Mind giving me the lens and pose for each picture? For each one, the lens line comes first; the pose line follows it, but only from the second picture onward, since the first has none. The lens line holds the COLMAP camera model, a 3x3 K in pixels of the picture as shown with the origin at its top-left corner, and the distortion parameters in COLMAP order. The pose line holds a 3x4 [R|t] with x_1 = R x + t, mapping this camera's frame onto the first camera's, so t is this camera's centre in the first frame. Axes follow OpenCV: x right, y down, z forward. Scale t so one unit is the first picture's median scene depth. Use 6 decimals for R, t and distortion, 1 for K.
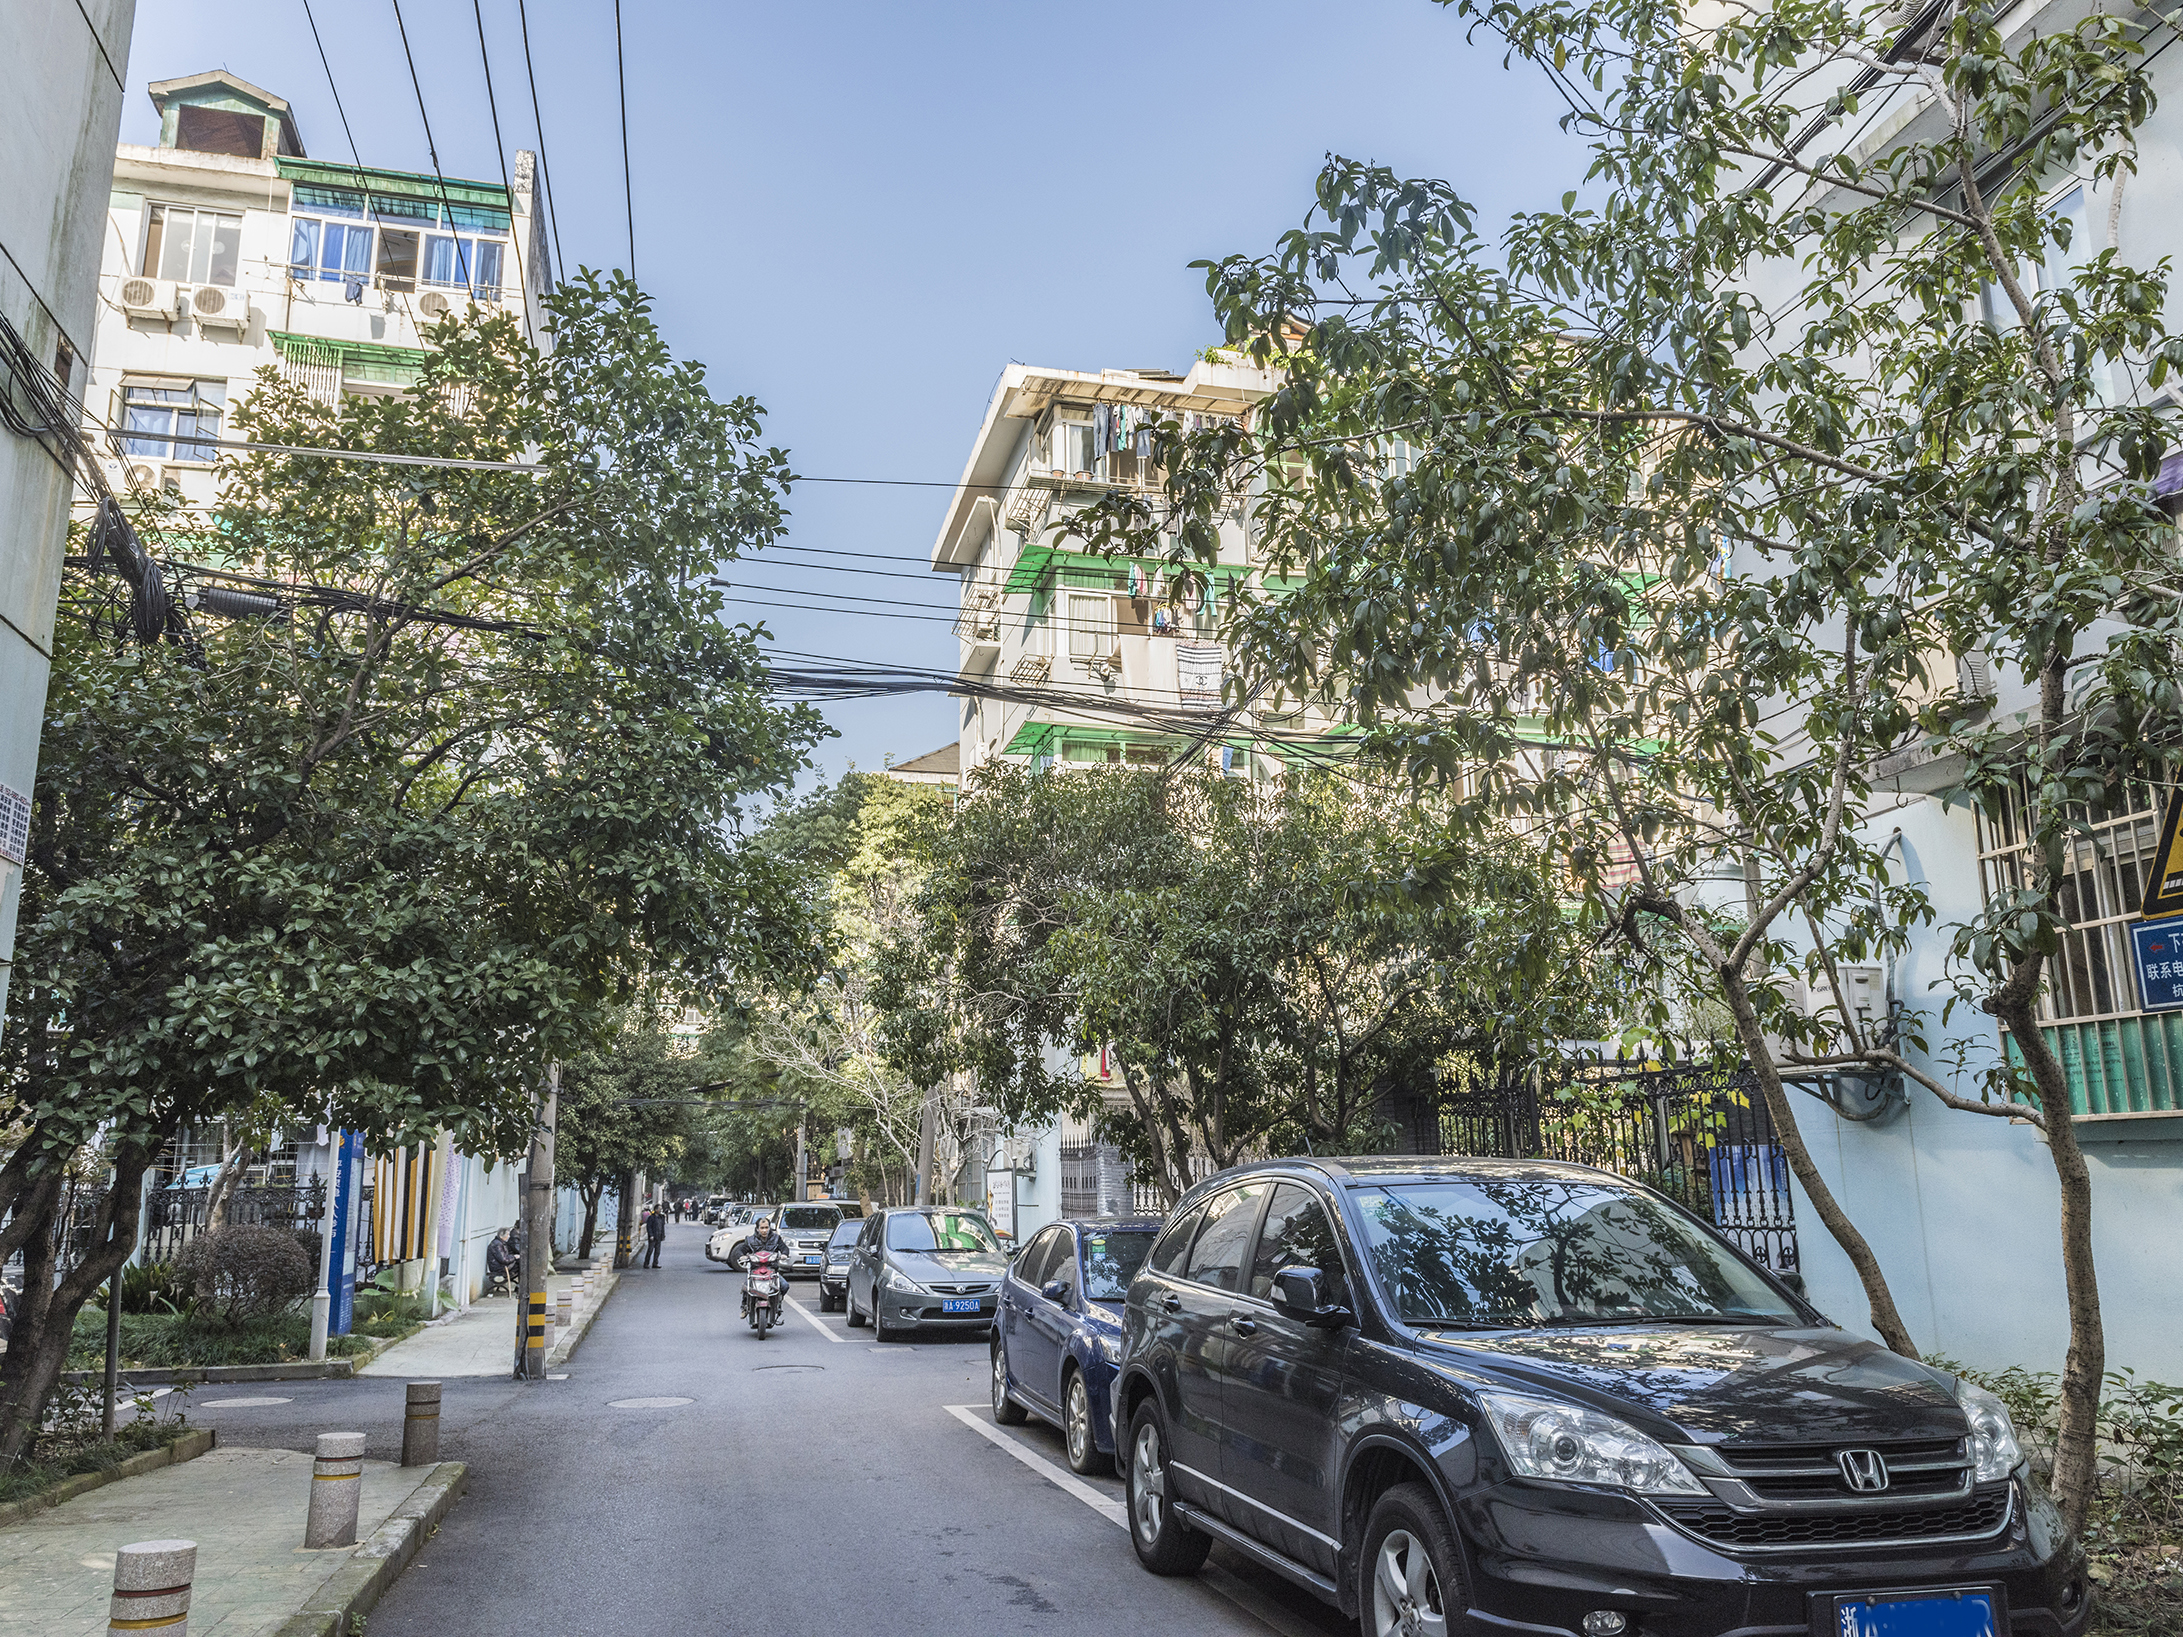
lens RADIAL K [[1652.4, 0, 1087.0], [0, 1652.4, 846.1], [0, 0, 1]] dist [0.005867, 0.004570]
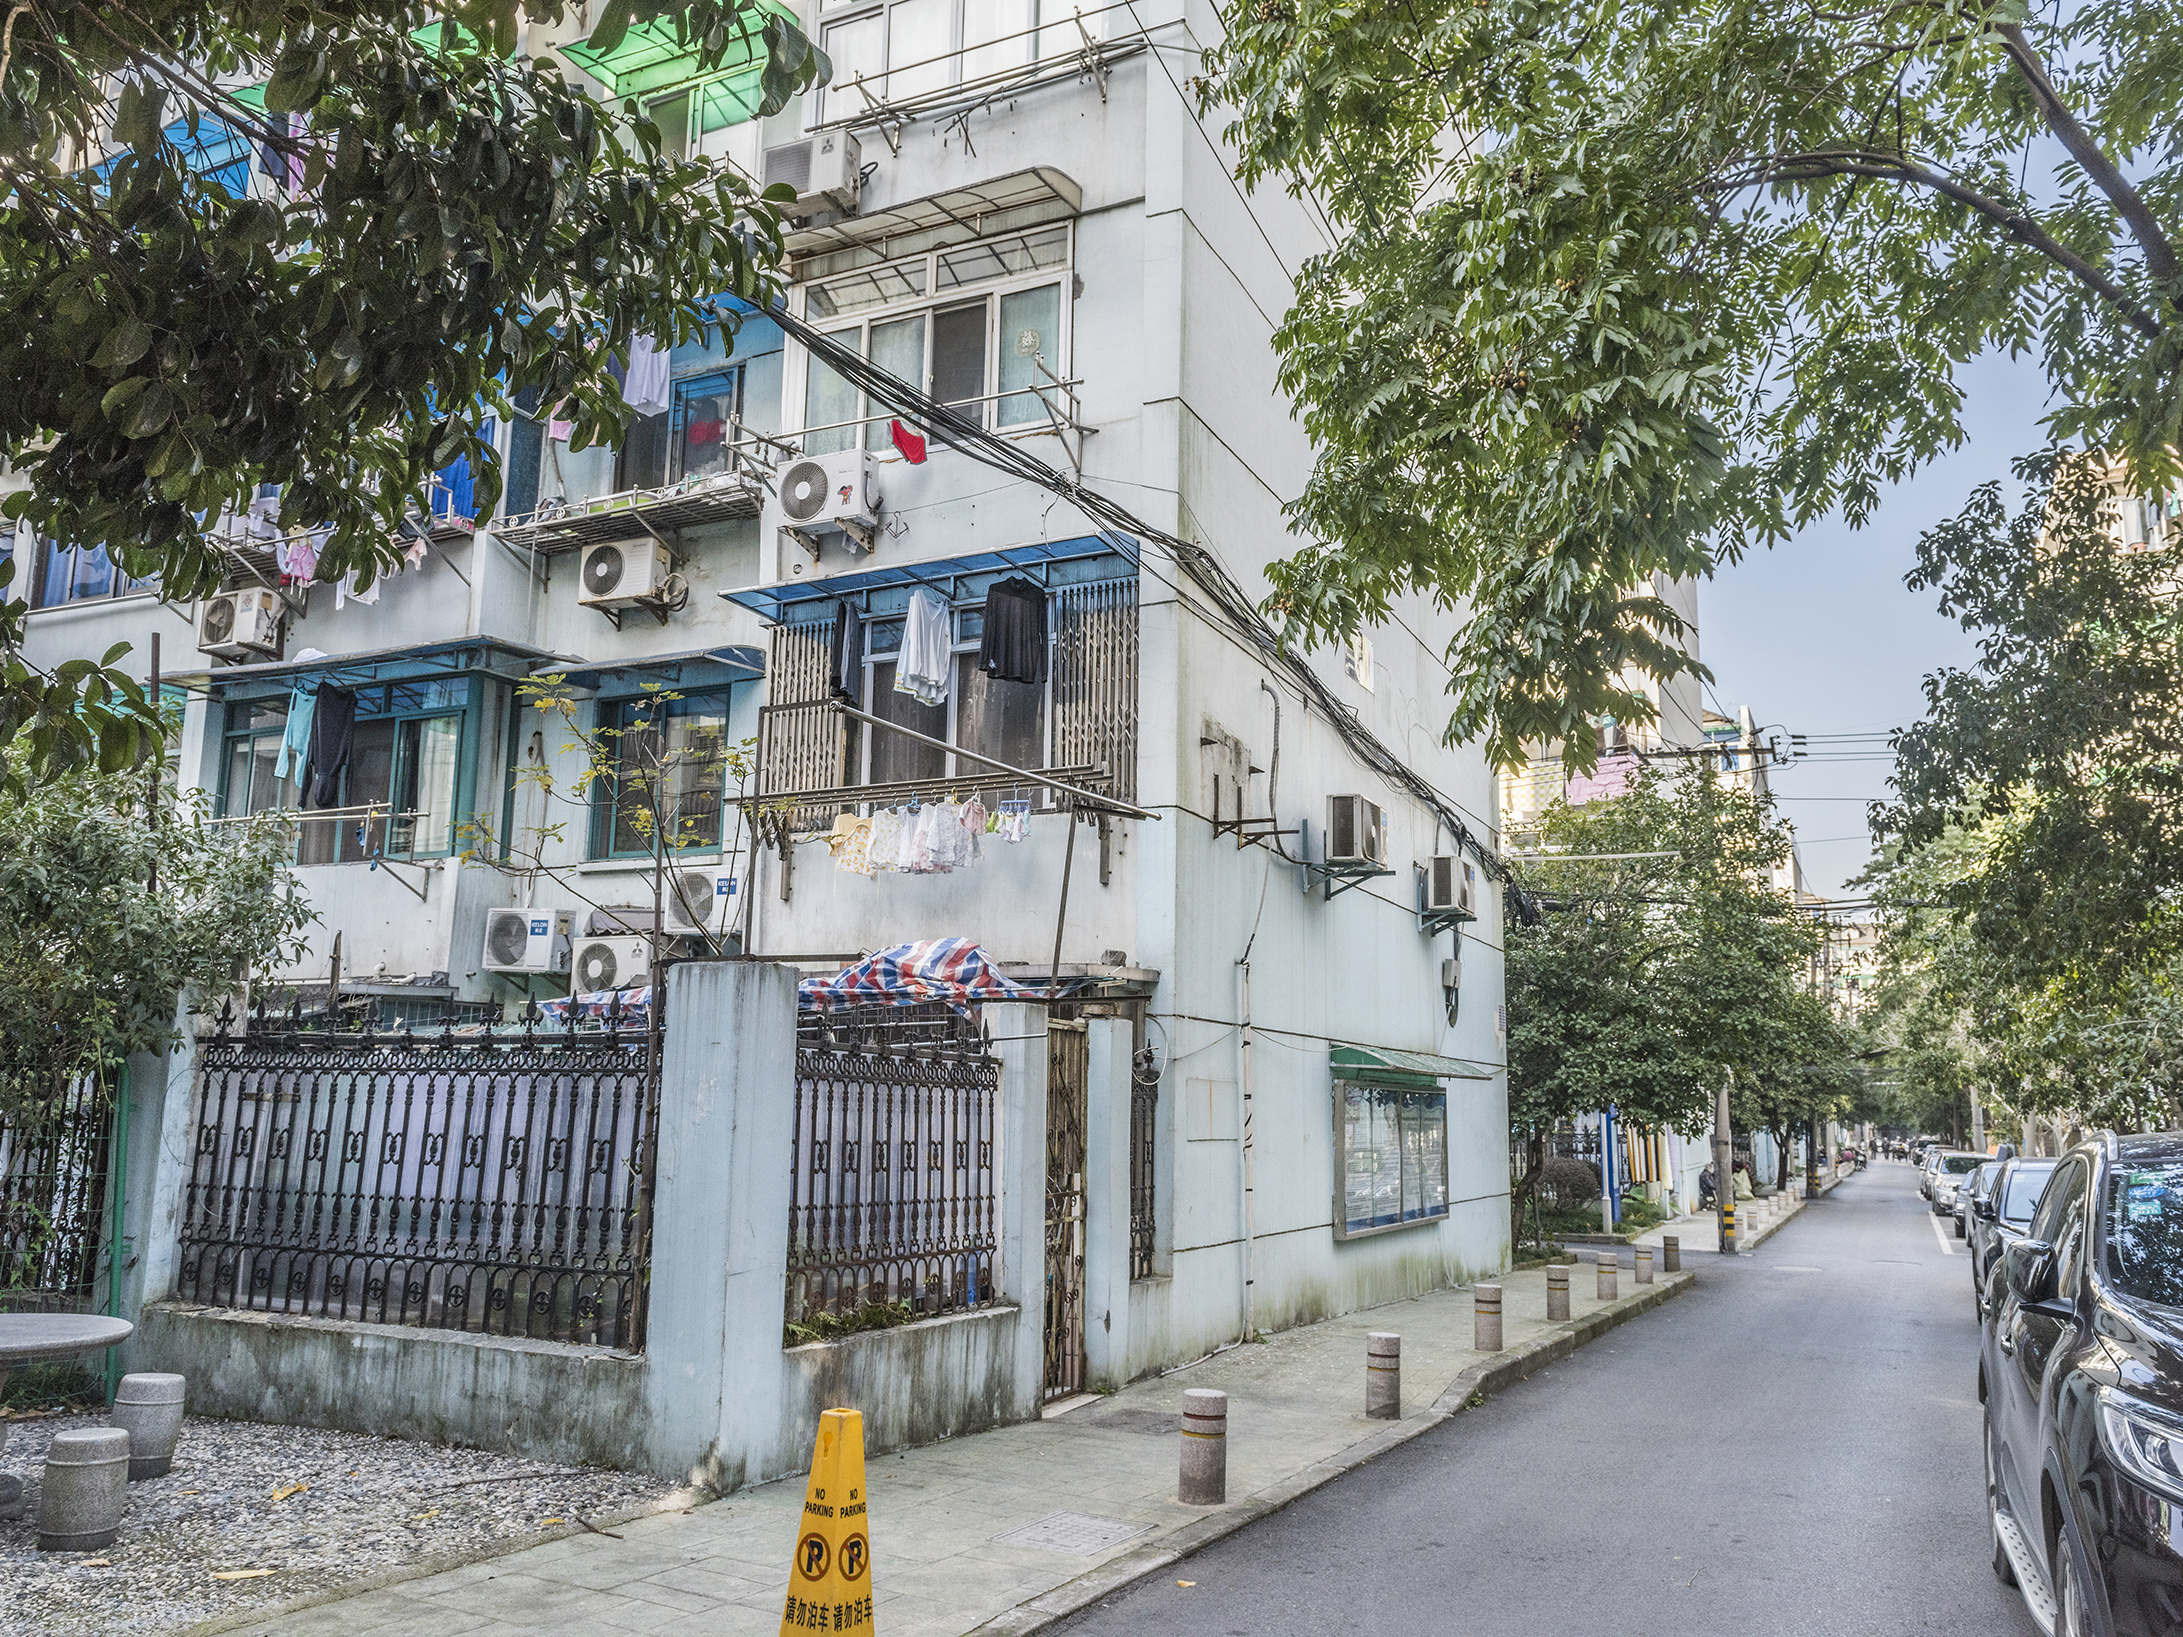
lens RADIAL K [[1652.4, 0, 1087.0], [0, 1652.4, 846.1], [0, 0, 1]] dist [0.005867, 0.004570]
pose [[0.769741, -0.082272, -0.633033, 0.237404], [0.108277, 0.994118, 0.002460, -0.152486], [0.629107, -0.070437, 0.774121, -0.625840]]
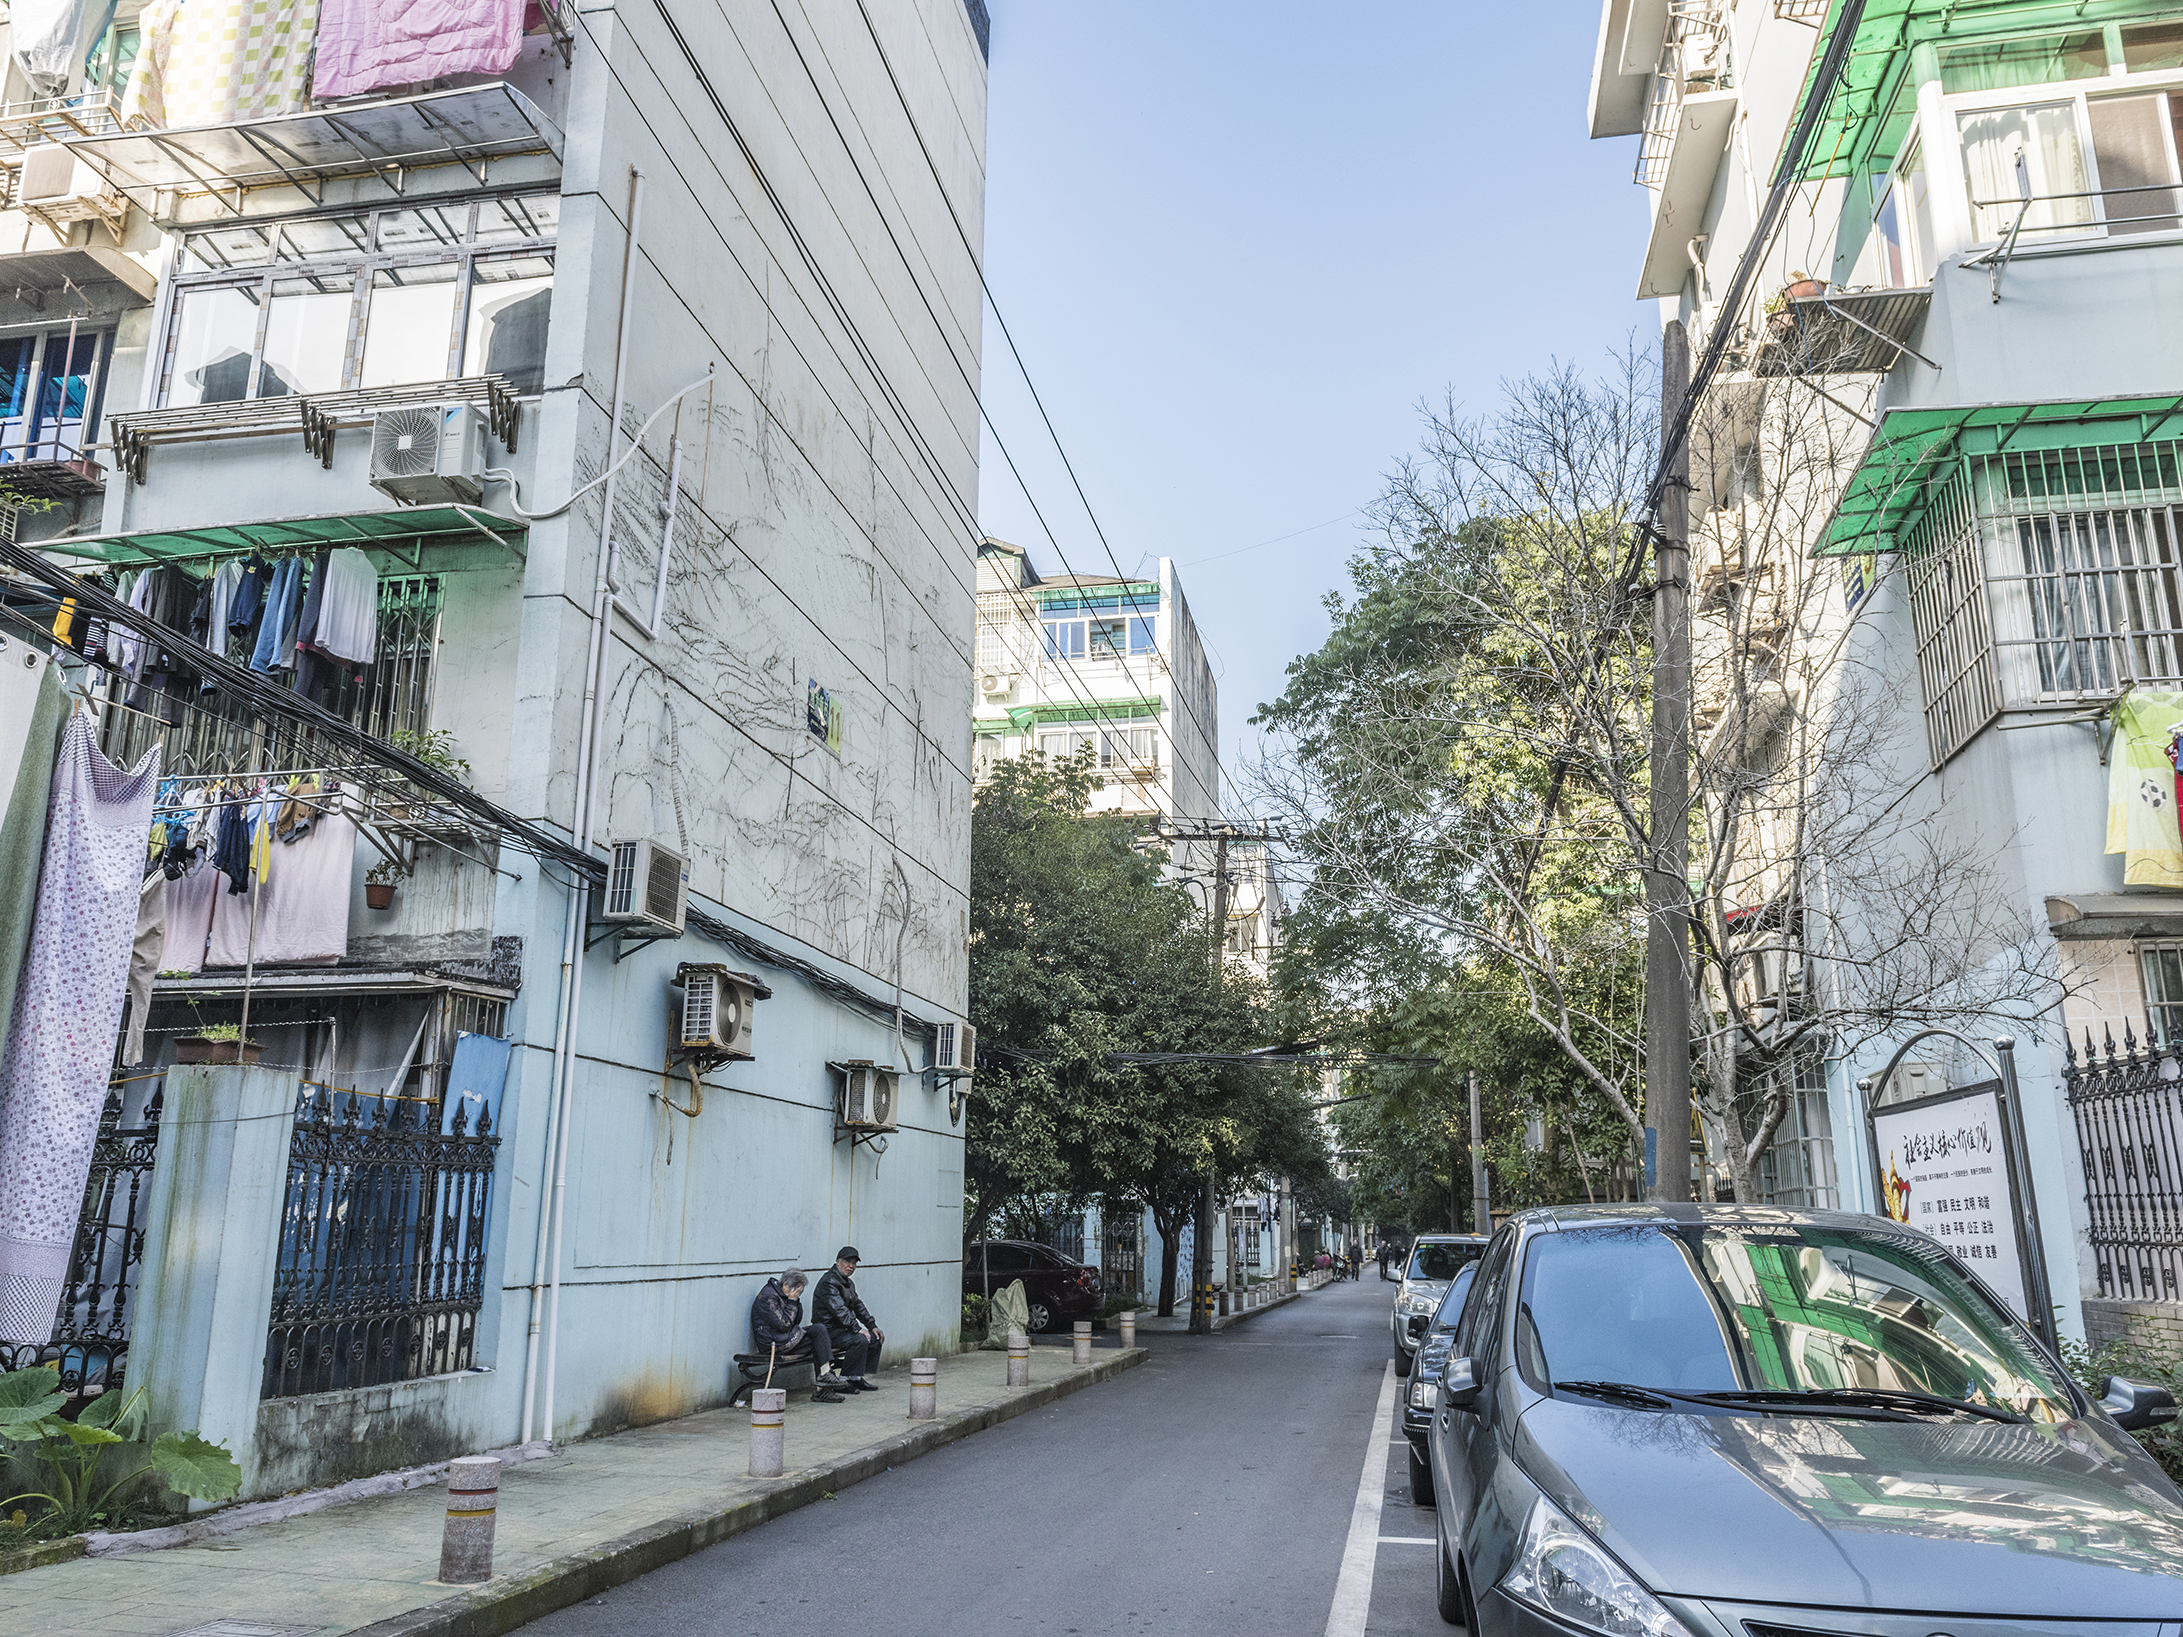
lens RADIAL K [[1652.4, 0, 1087.0], [0, 1652.4, 846.1], [0, 0, 1]] dist [0.005867, 0.004570]
pose [[0.910541, -0.082126, -0.405179, -0.085415], [0.070421, 0.996558, -0.043738, 0.196847], [0.407377, 0.011292, 0.913190, 0.849841]]
